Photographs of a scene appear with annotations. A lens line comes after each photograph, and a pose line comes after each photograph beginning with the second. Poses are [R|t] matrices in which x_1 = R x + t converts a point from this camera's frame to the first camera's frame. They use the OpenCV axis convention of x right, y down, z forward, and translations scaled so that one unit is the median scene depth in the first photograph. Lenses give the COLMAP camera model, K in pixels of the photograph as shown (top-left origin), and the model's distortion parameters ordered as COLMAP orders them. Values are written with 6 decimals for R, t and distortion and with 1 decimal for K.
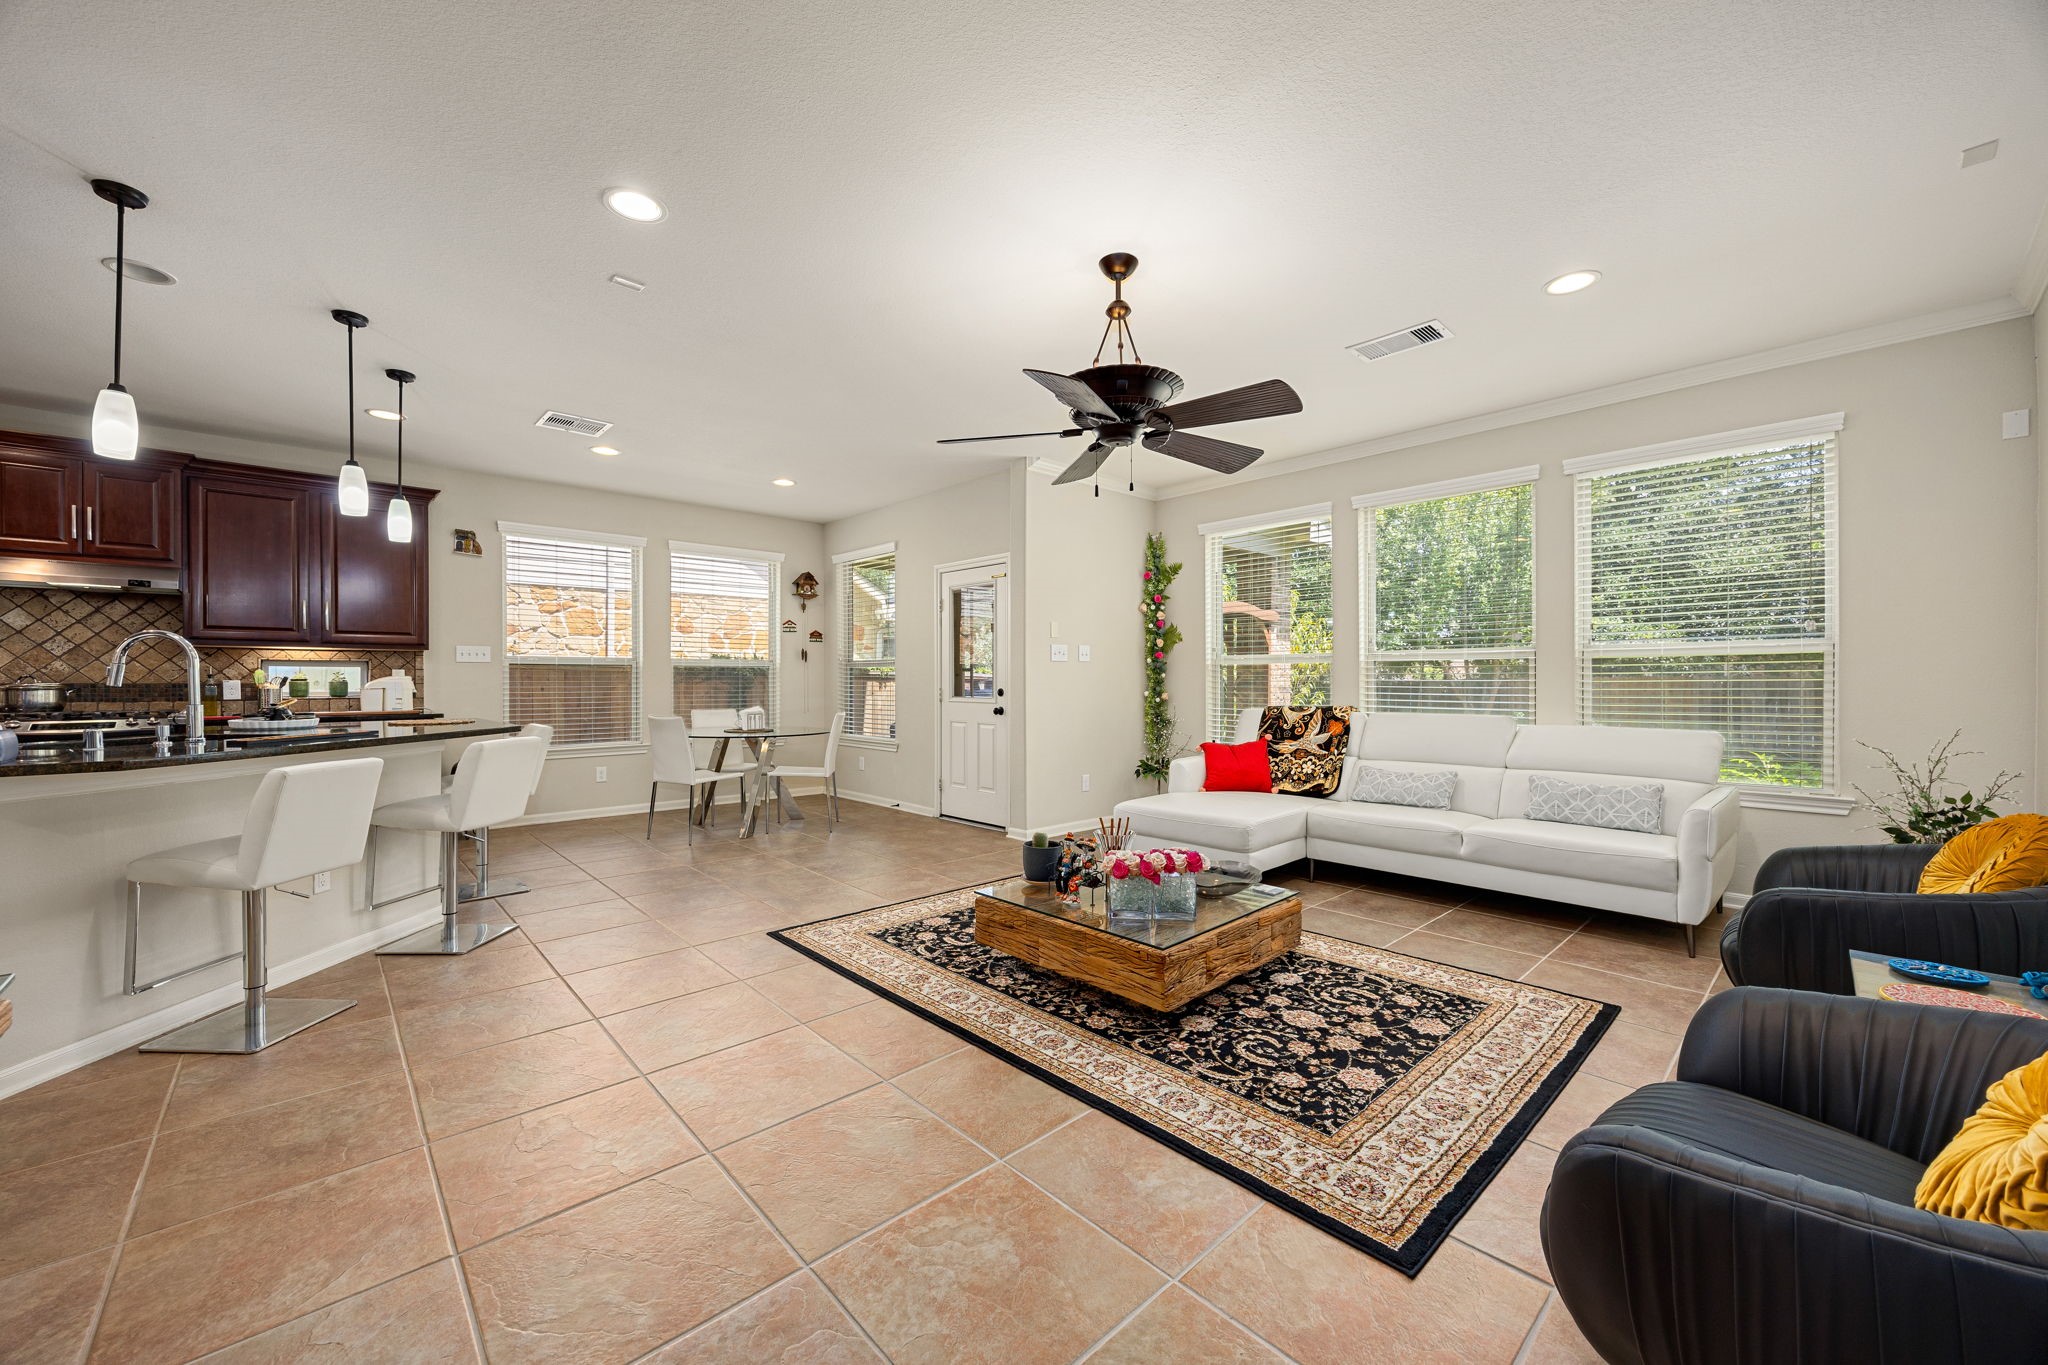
lens RADIAL K [[778.5, 0, 1023.1], [0, 778.5, 675.9], [0, 0, 1]] dist [-0.004146, -0.000574]
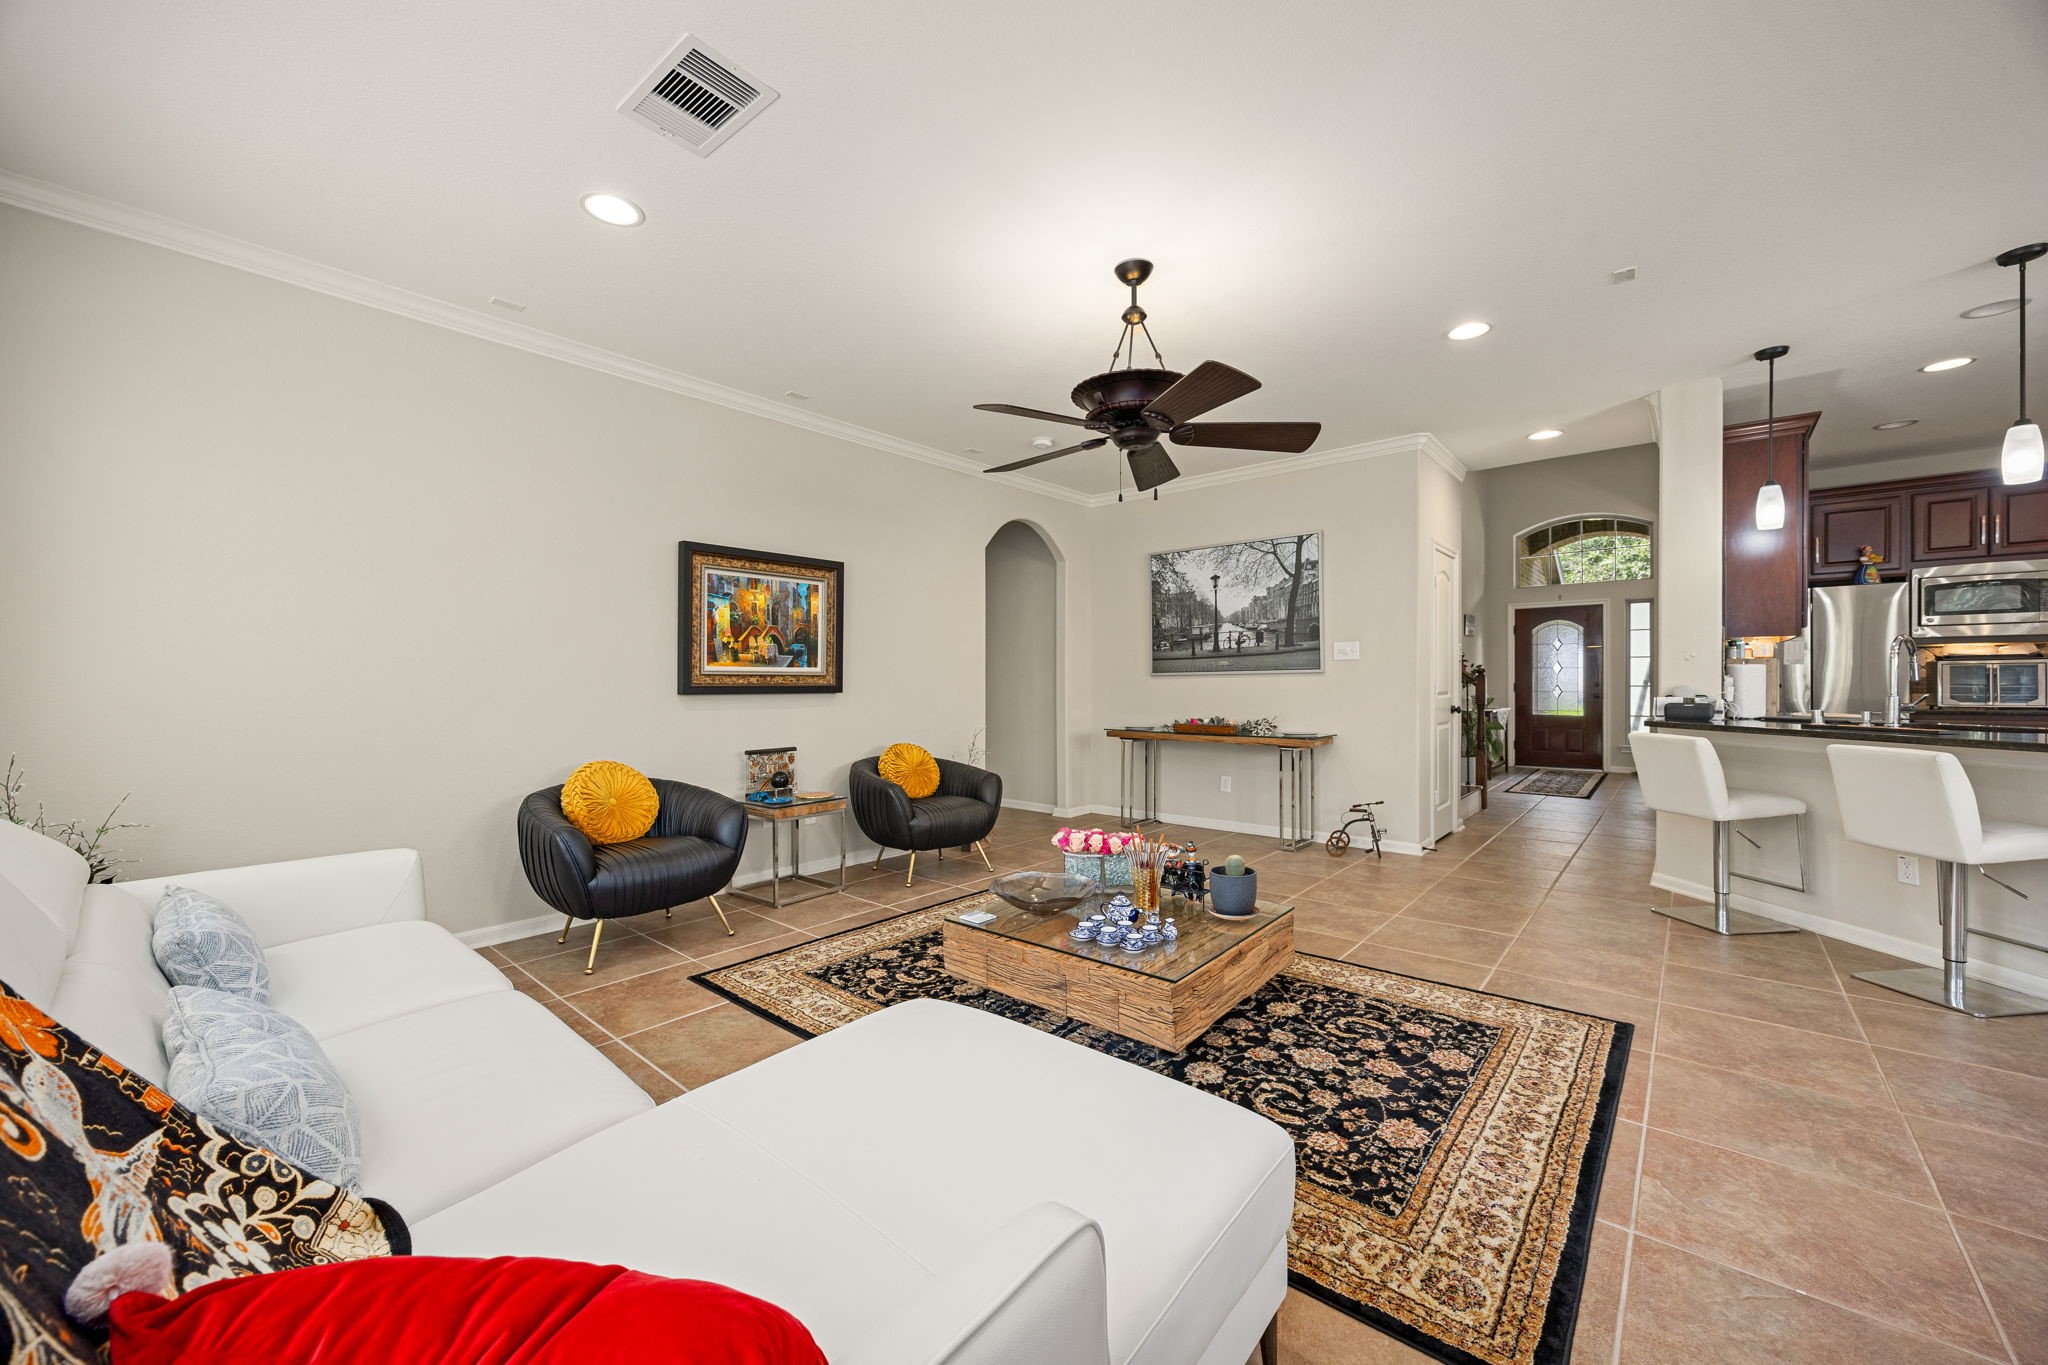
lens RADIAL K [[778.5, 0, 1022.3], [0, 778.5, 688.3], [0, 0, 1]] dist [-0.004146, -0.000574]
pose [[-0.993863, 0.007292, -0.110380, 0.374563], [0.006895, 0.999968, 0.003976, 0.010119], [0.110406, 0.003191, -0.993881, 1.959195]]
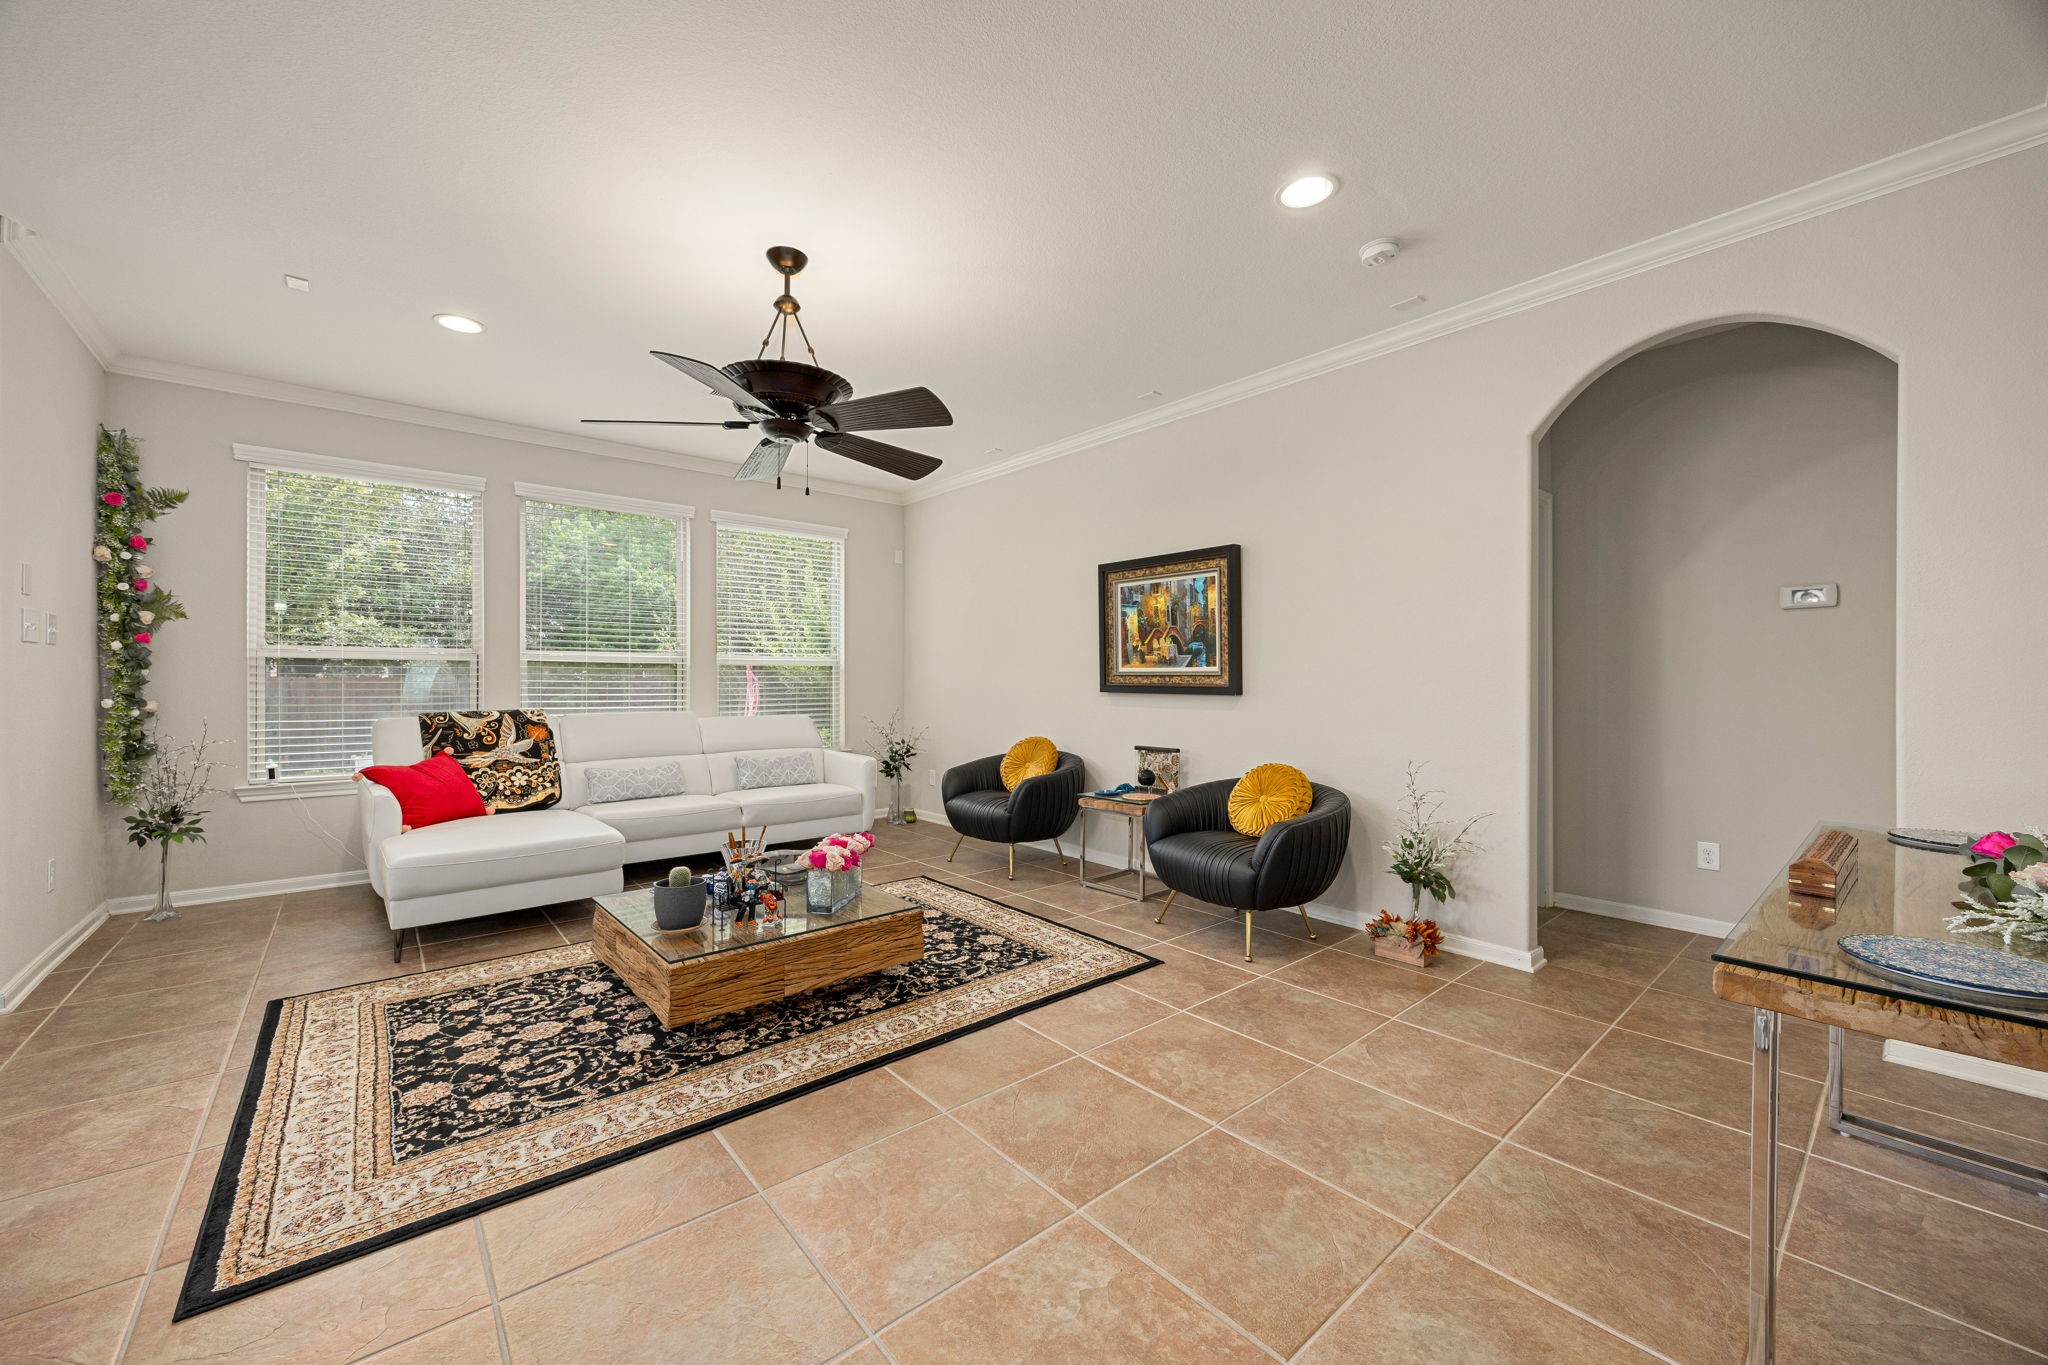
lens RADIAL K [[778.5, 0, 1016.6], [0, 778.5, 686.8], [0, 0, 1]] dist [-0.004146, -0.000574]
pose [[0.045594, -0.006151, 0.998941, -0.827345], [-0.008565, 0.999942, 0.006548, 0.002463], [-0.998923, -0.008855, 0.045539, 0.657713]]
